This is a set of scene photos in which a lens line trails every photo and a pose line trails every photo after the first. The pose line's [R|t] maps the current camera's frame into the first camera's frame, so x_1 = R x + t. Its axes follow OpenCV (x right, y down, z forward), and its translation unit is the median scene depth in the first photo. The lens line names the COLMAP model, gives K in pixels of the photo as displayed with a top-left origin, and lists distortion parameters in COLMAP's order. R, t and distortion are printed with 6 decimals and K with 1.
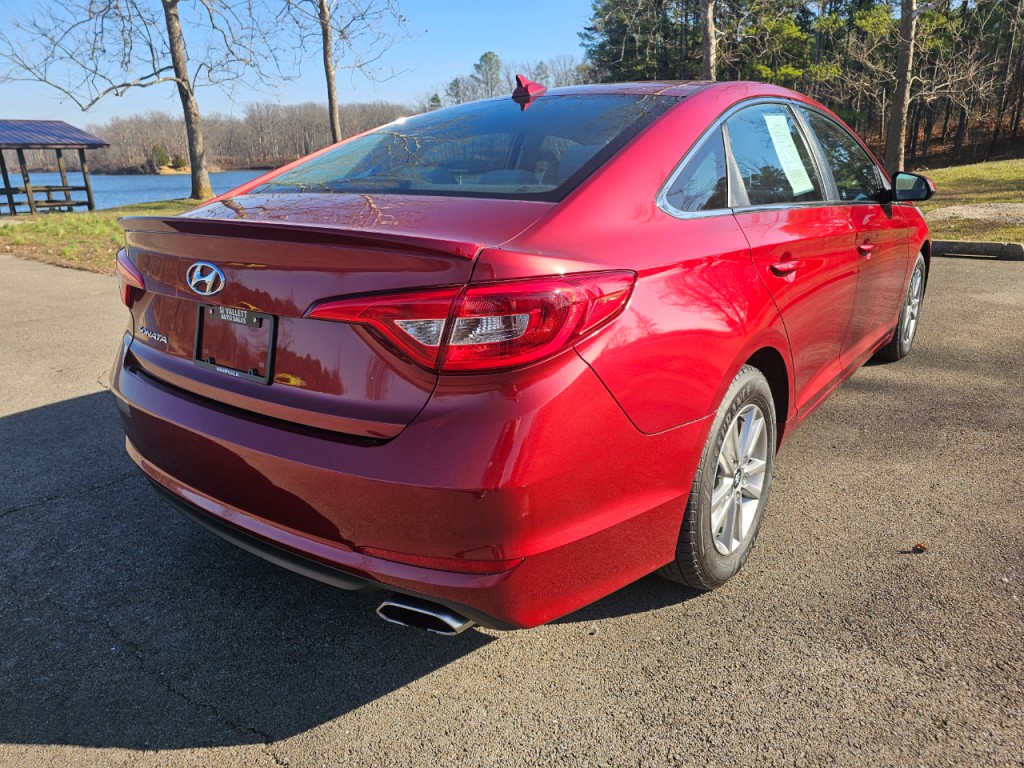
lens RADIAL K [[707.4, 0, 512.0], [0, 707.4, 384.0], [0, 0, 1]] dist [0.051169, -0.042087]
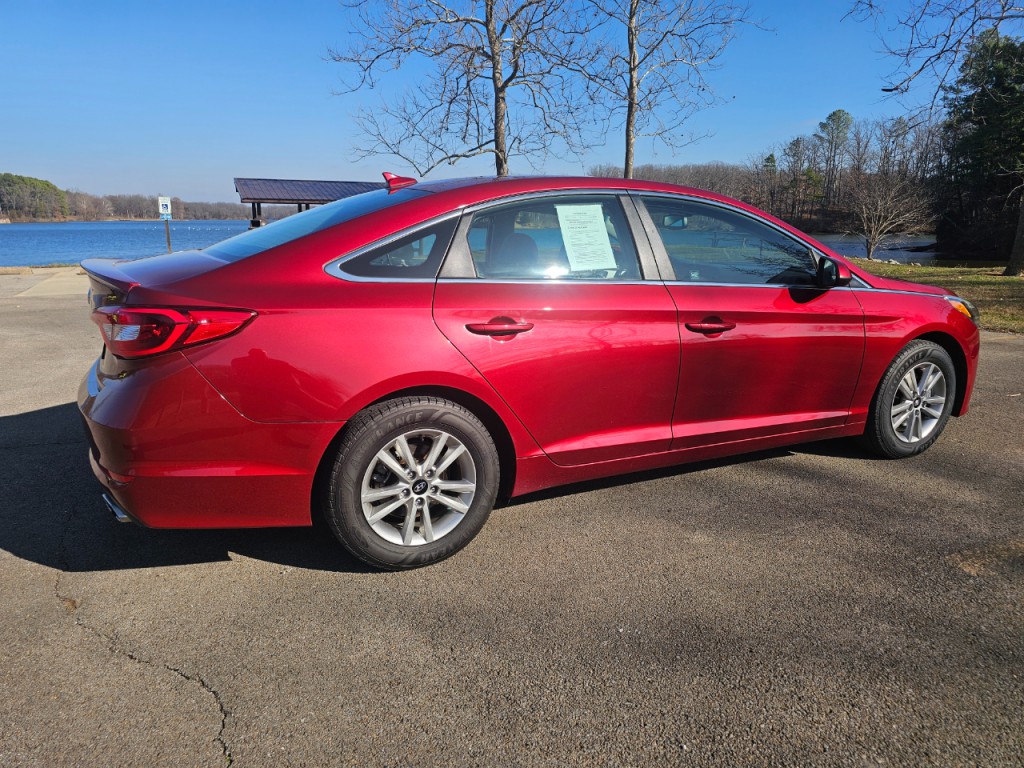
lens RADIAL K [[707.4, 0, 512.0], [0, 707.4, 384.0], [0, 0, 1]] dist [0.051169, -0.042087]
pose [[0.891770, 0.128606, -0.433827, 0.117511], [-0.160268, 0.986378, -0.037038, -0.003320], [0.423155, 0.102558, 0.900234, -0.010328]]
